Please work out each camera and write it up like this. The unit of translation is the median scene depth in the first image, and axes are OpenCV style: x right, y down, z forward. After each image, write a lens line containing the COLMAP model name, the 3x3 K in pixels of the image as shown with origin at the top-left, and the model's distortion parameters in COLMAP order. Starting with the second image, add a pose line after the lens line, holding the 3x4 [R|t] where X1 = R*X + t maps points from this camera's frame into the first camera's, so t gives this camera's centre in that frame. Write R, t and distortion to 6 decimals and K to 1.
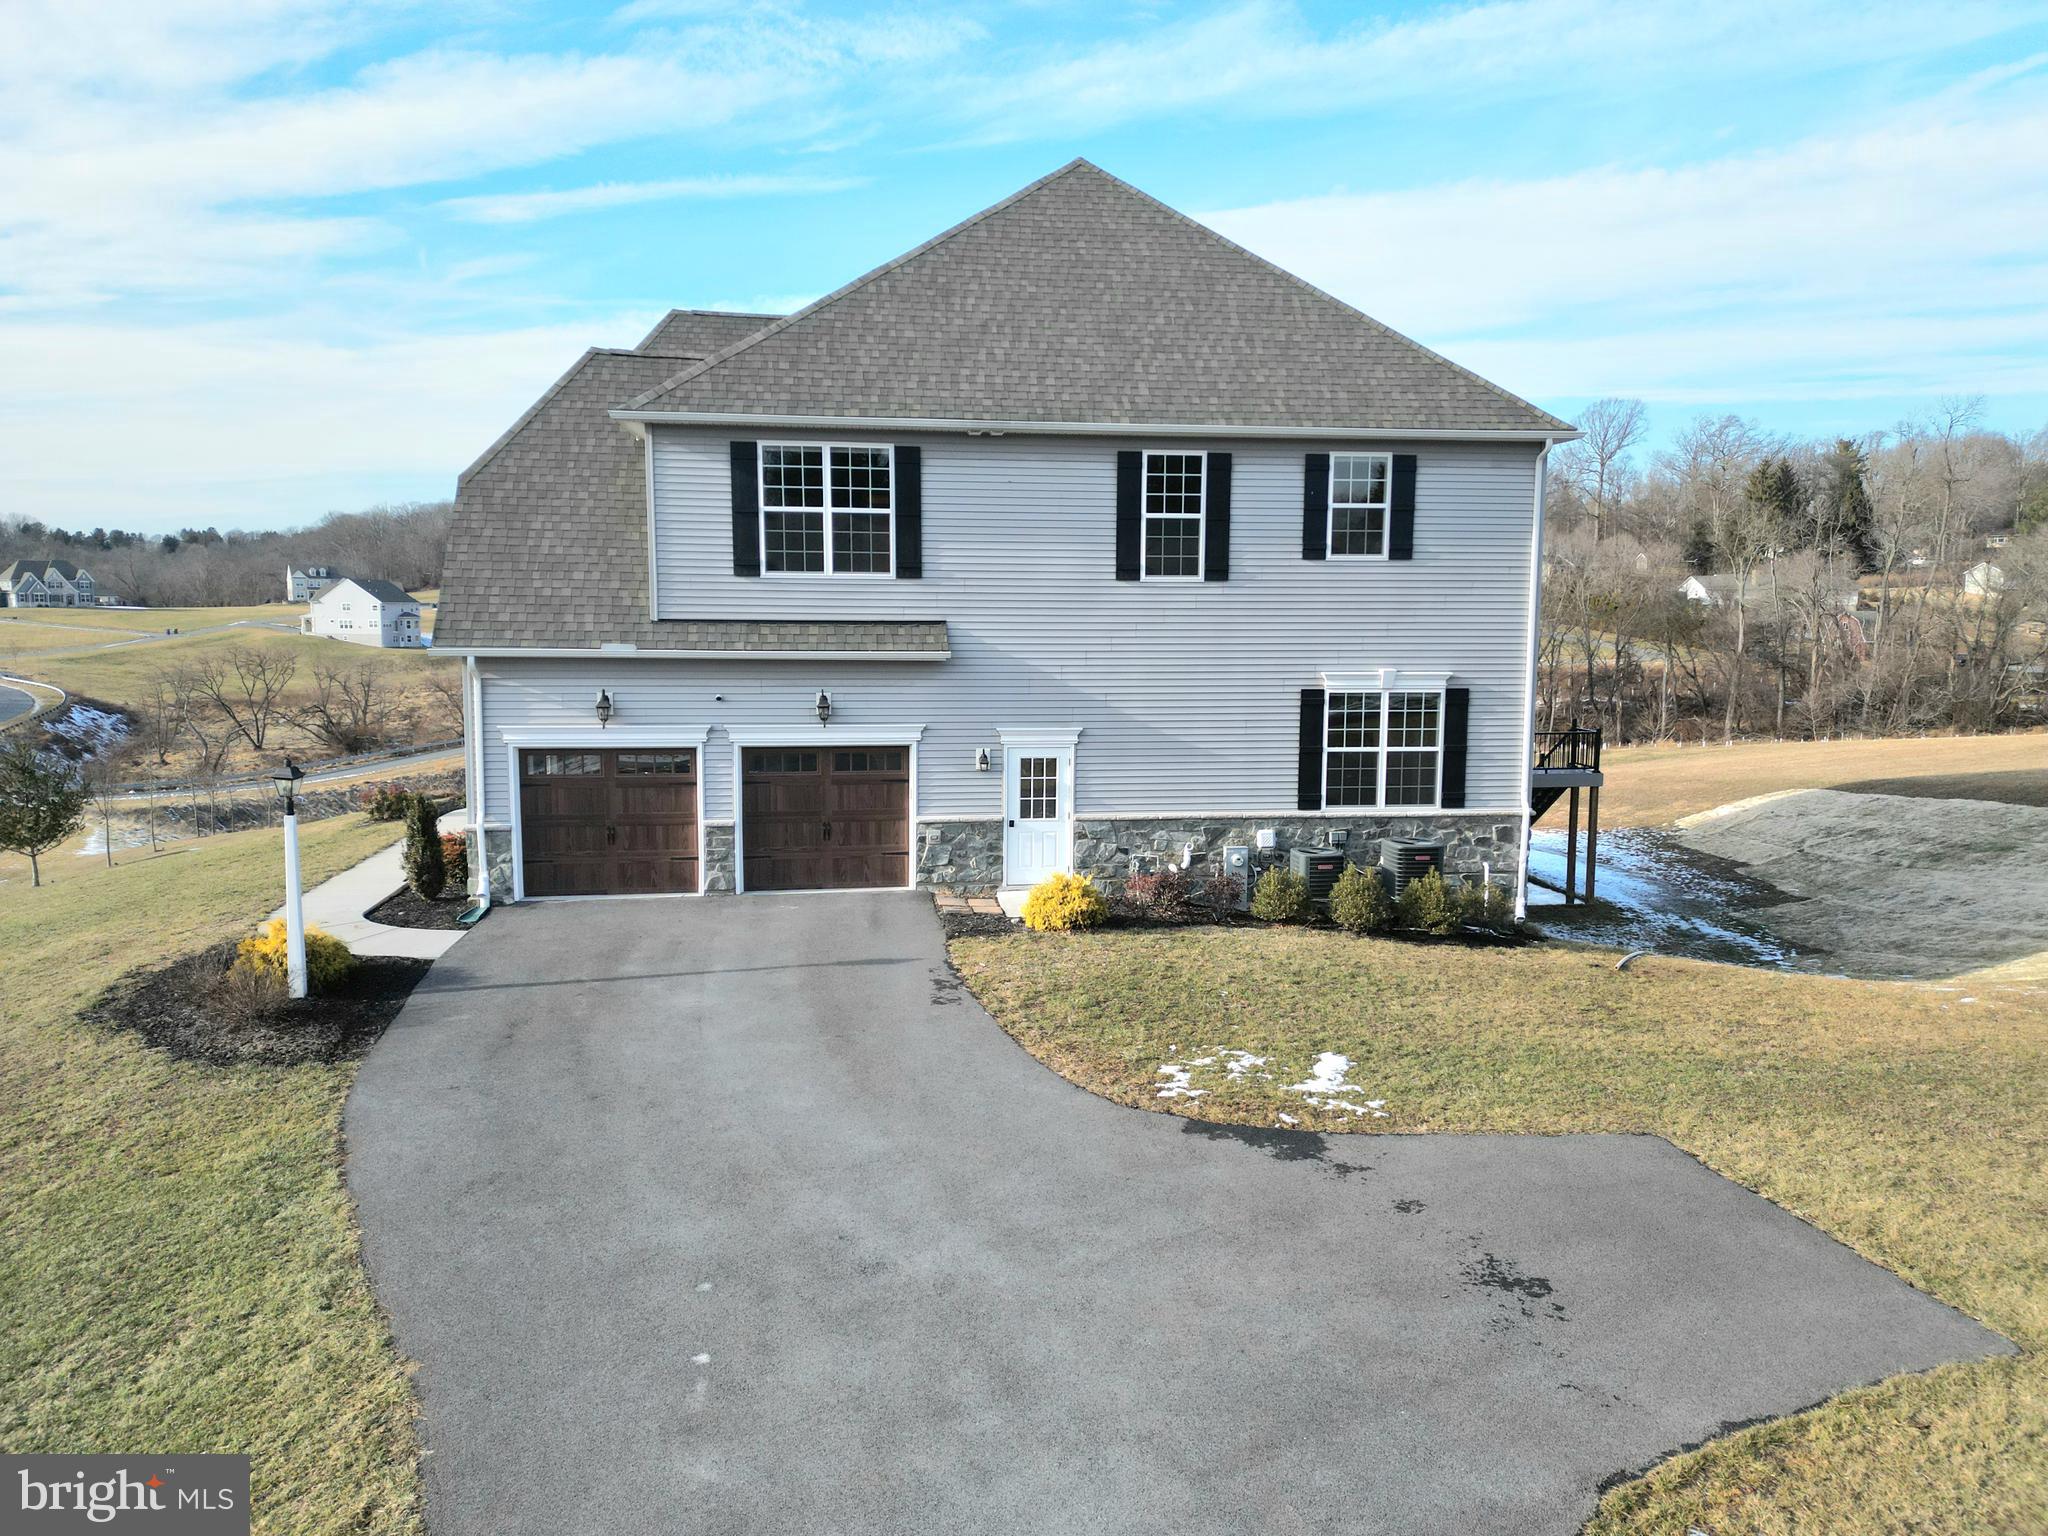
lens RADIAL K [[1416.5, 0, 1020.9], [0, 1416.5, 765.7], [0, 0, 1]] dist [0.052041, -0.037502]
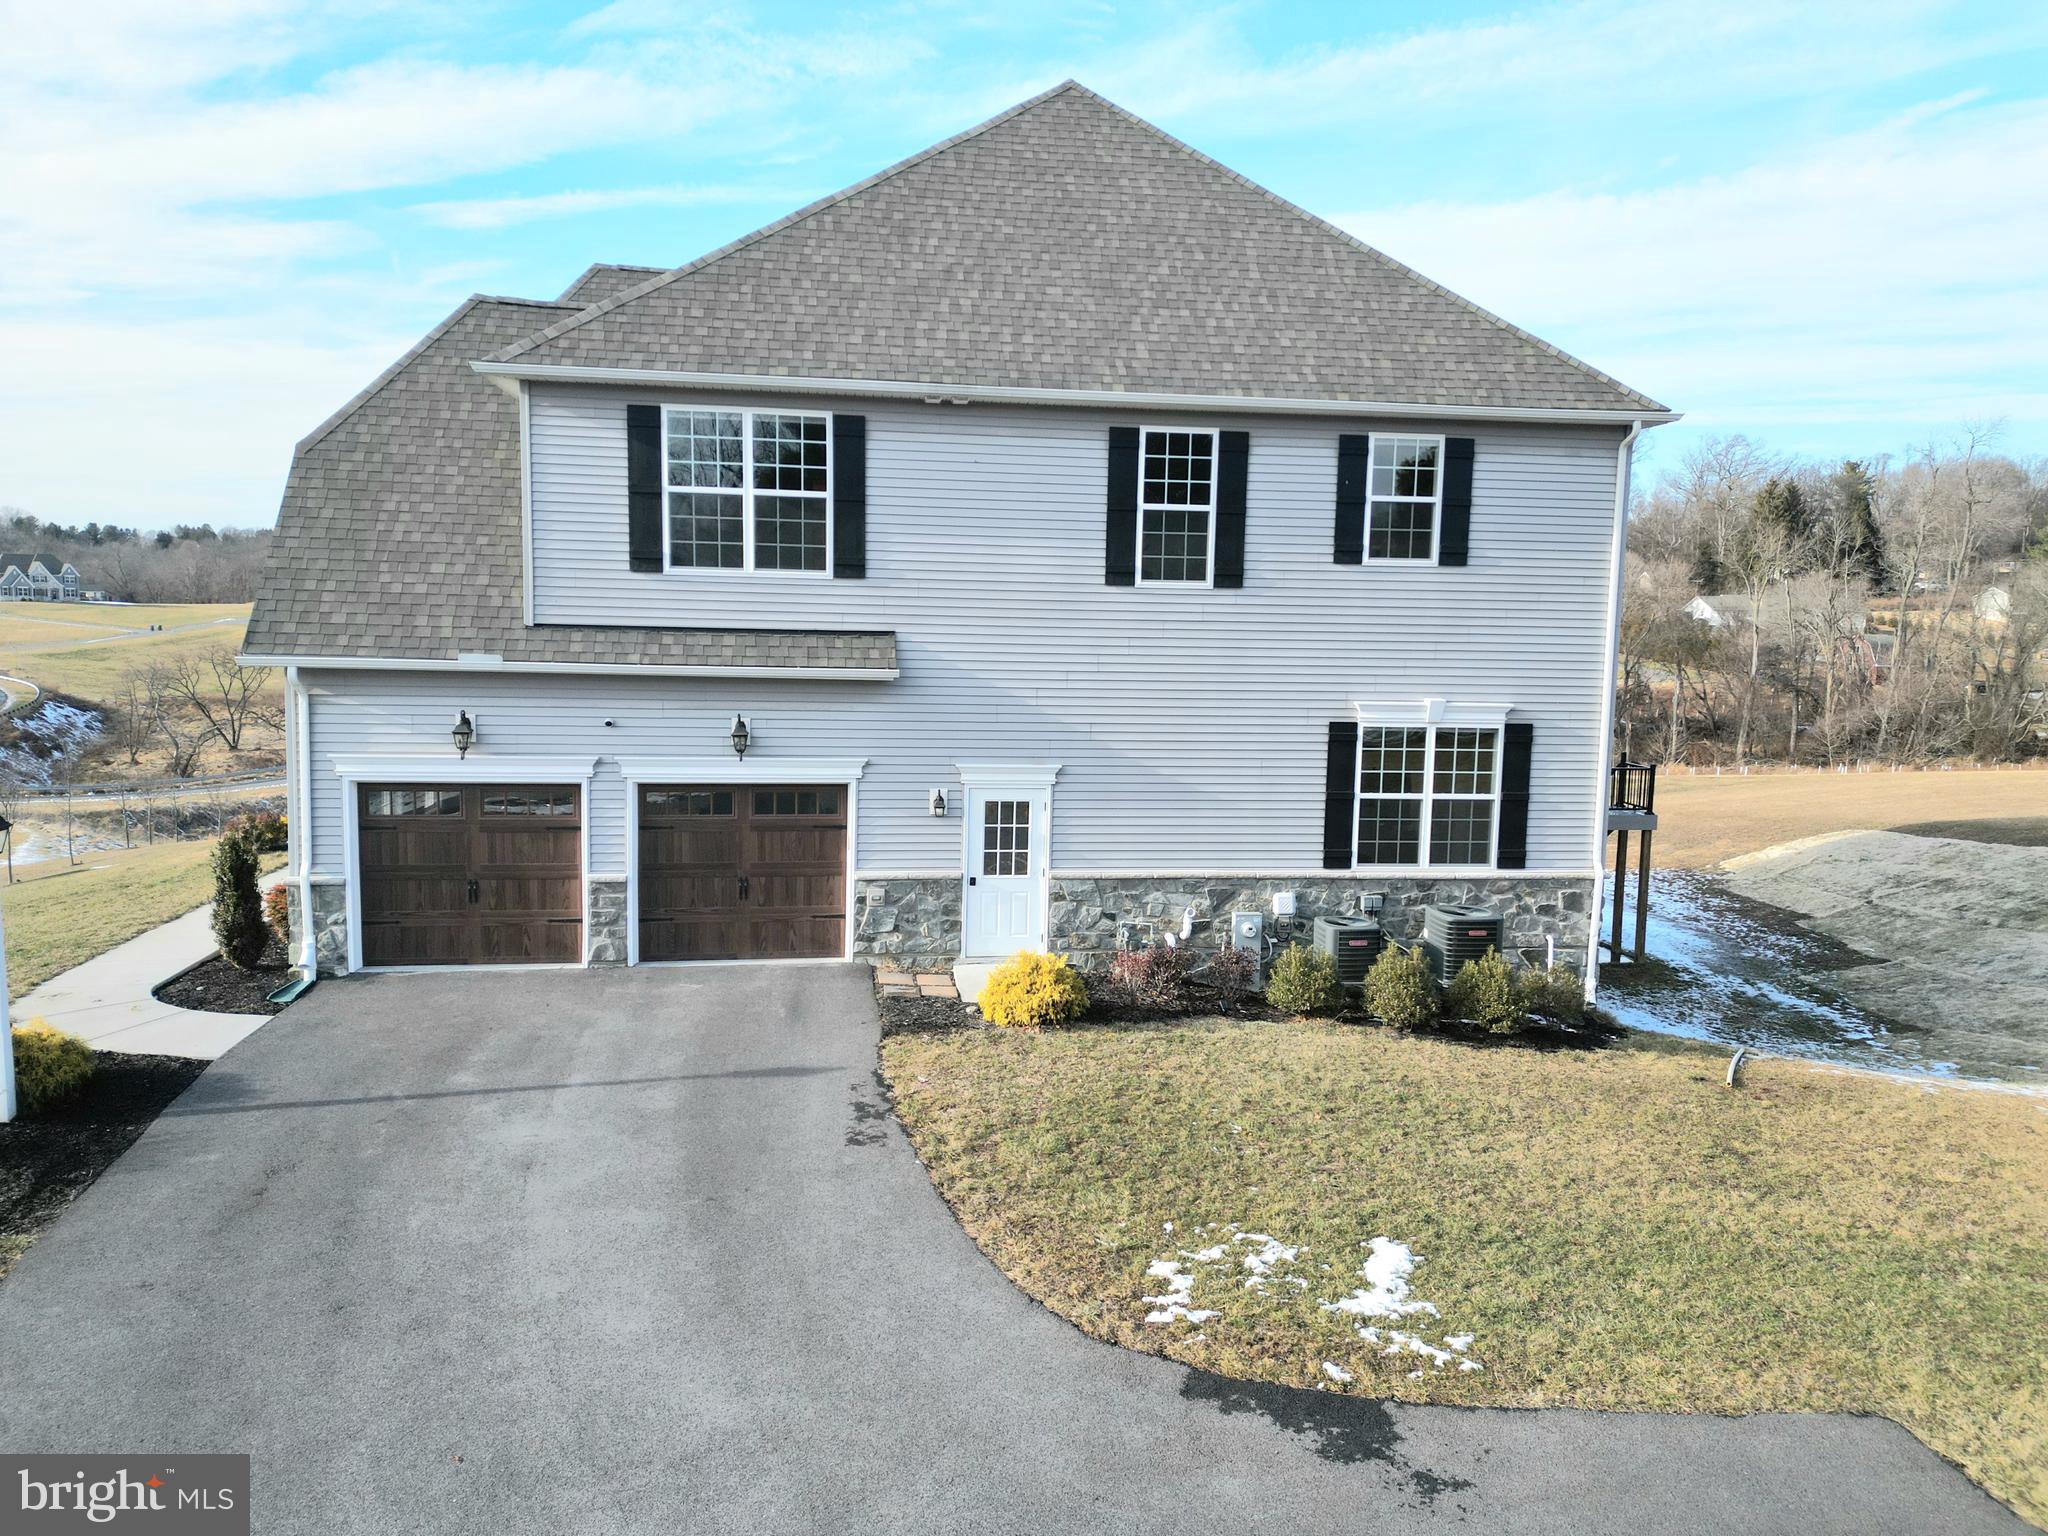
lens RADIAL K [[1416.5, 0, 1025.2], [0, 1416.5, 763.6], [0, 0, 1]] dist [0.052041, -0.037502]
pose [[0.999866, 0.015323, 0.005717, 0.018121], [-0.015276, 0.999849, -0.008279, -0.020899], [-0.005843, 0.008191, 0.999949, 0.186023]]
